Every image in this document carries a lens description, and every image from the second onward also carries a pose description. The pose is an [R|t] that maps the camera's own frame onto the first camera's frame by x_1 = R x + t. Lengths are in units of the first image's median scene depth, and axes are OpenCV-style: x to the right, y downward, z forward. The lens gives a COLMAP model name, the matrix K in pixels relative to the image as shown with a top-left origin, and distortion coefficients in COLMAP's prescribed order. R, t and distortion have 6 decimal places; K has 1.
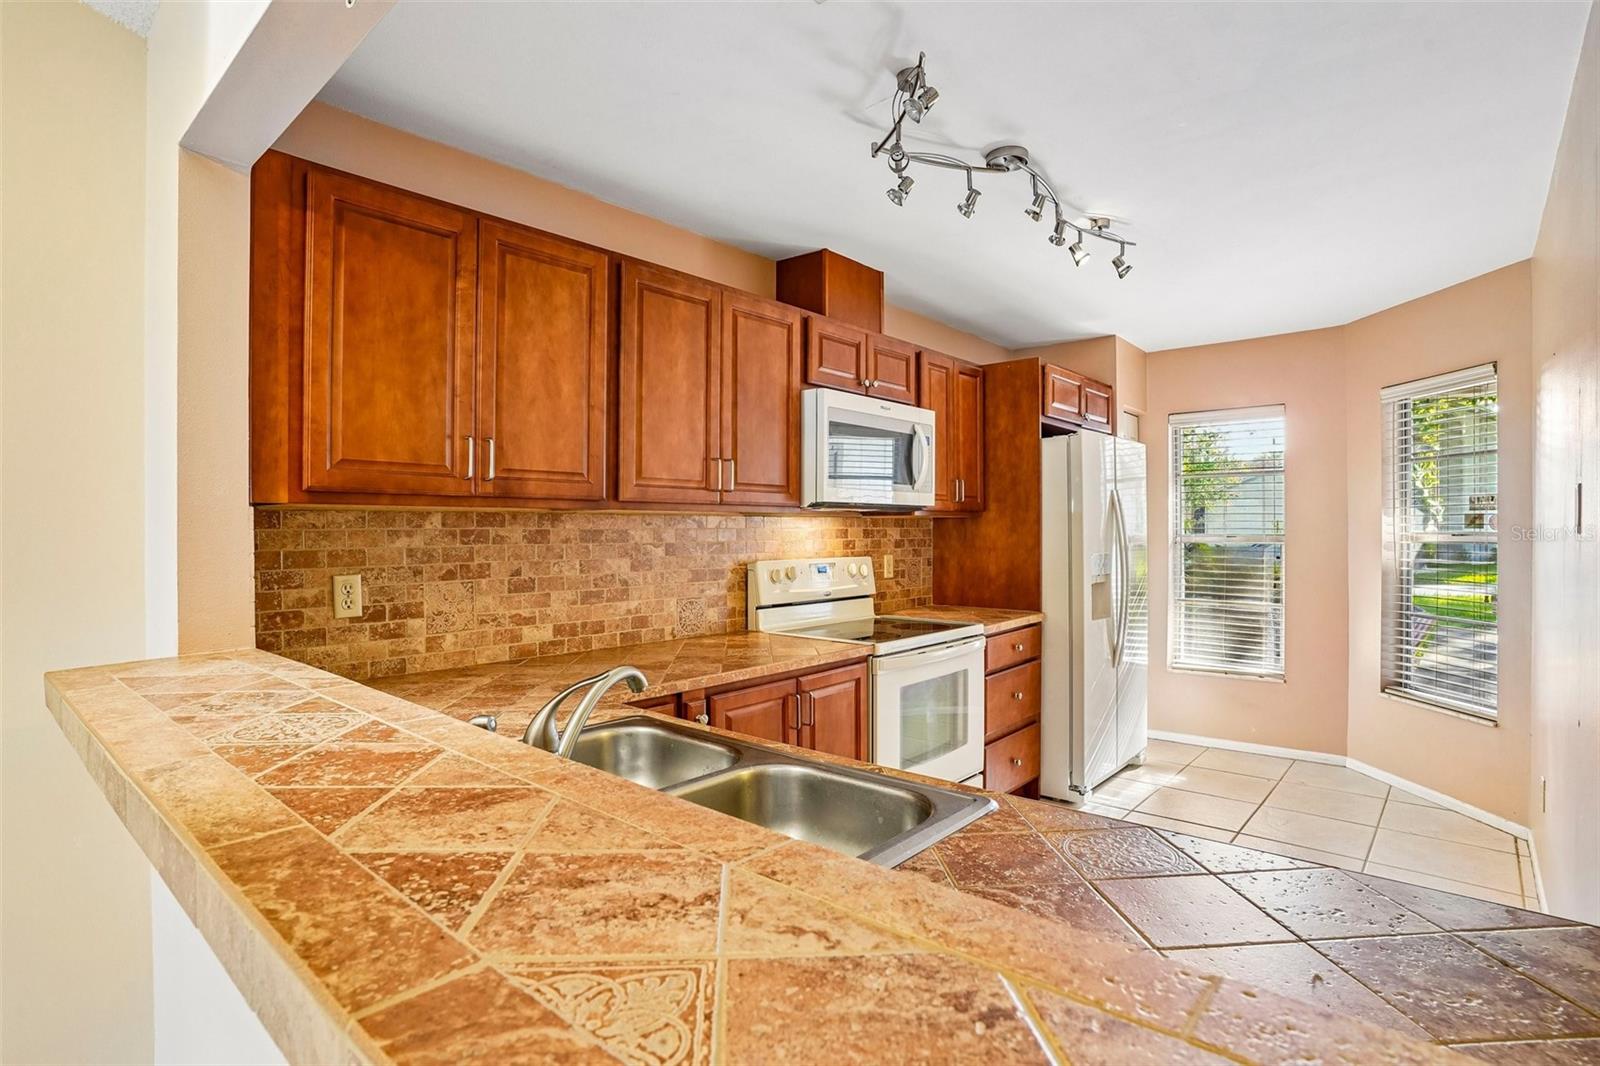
lens RADIAL K [[776.5, 0, 800.0], [0, 776.5, 533.0], [0, 0, 1]] dist [-0.000550, -0.000031]
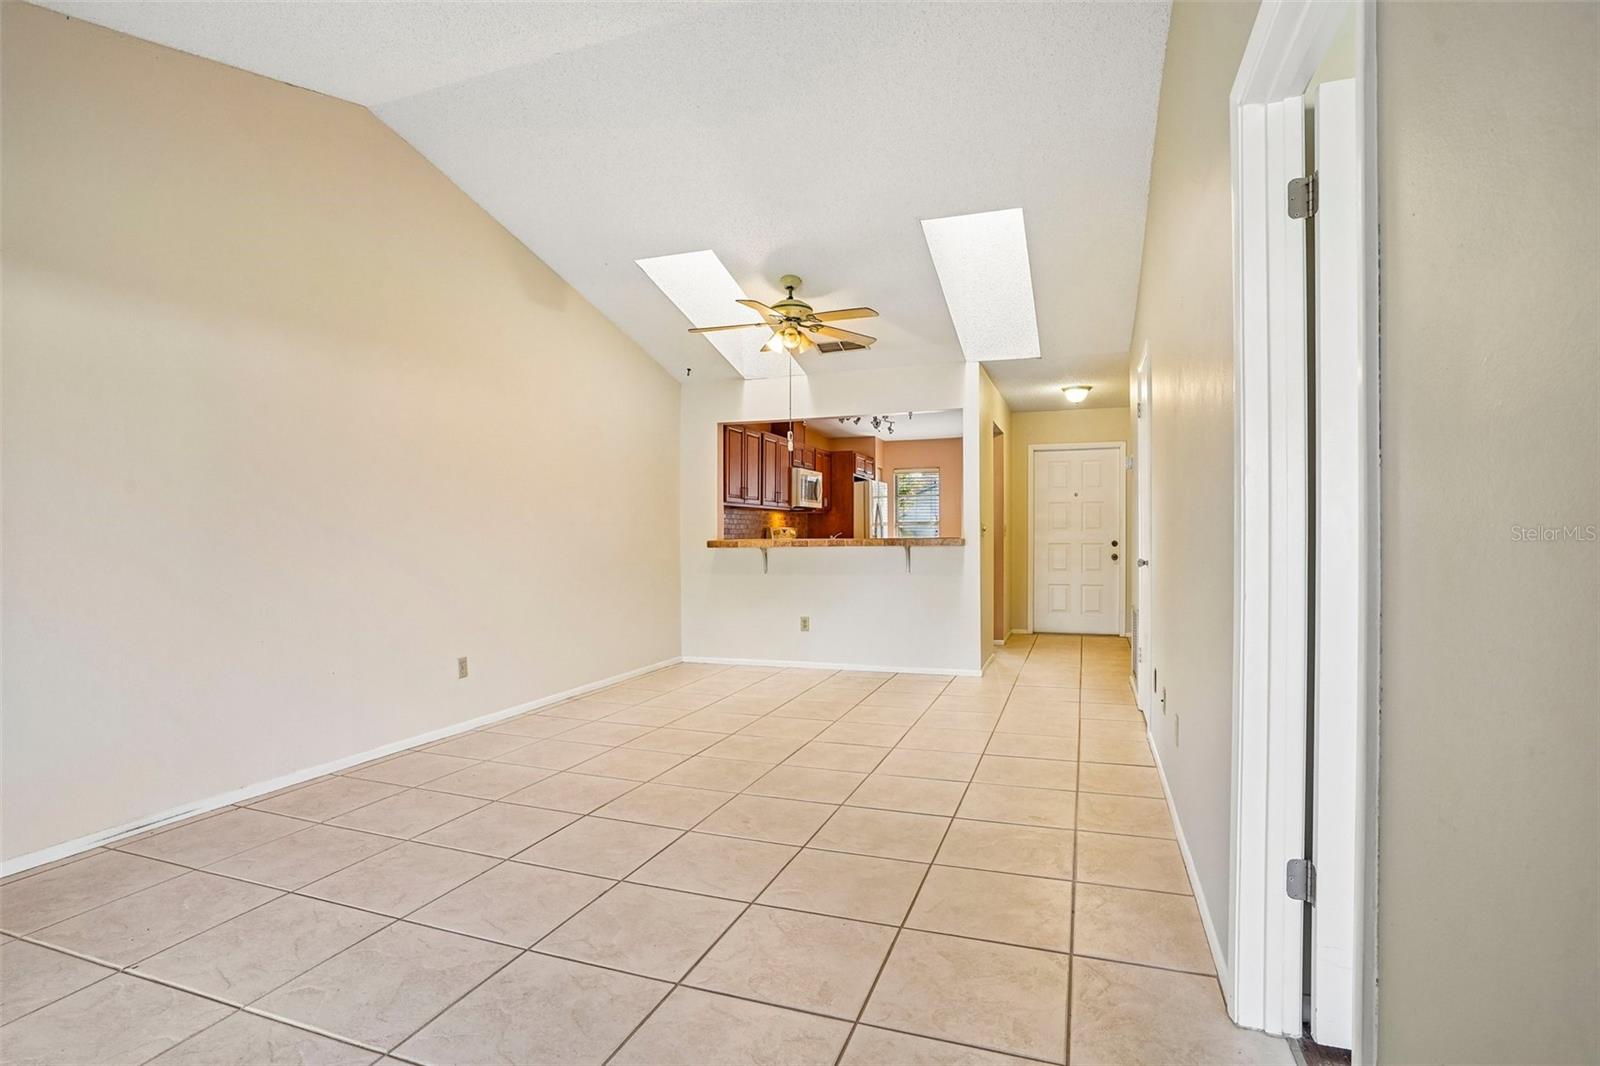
lens RADIAL K [[788.4, 0, 800.0], [0, 788.4, 533.0], [0, 0, 1]] dist [-0.027621, 0.000877]
pose [[0.935003, 0.004572, 0.354611, -0.759468], [-0.004477, 0.999989, -0.001090, 0.047659], [-0.354612, -0.000569, 0.935013, -1.340218]]
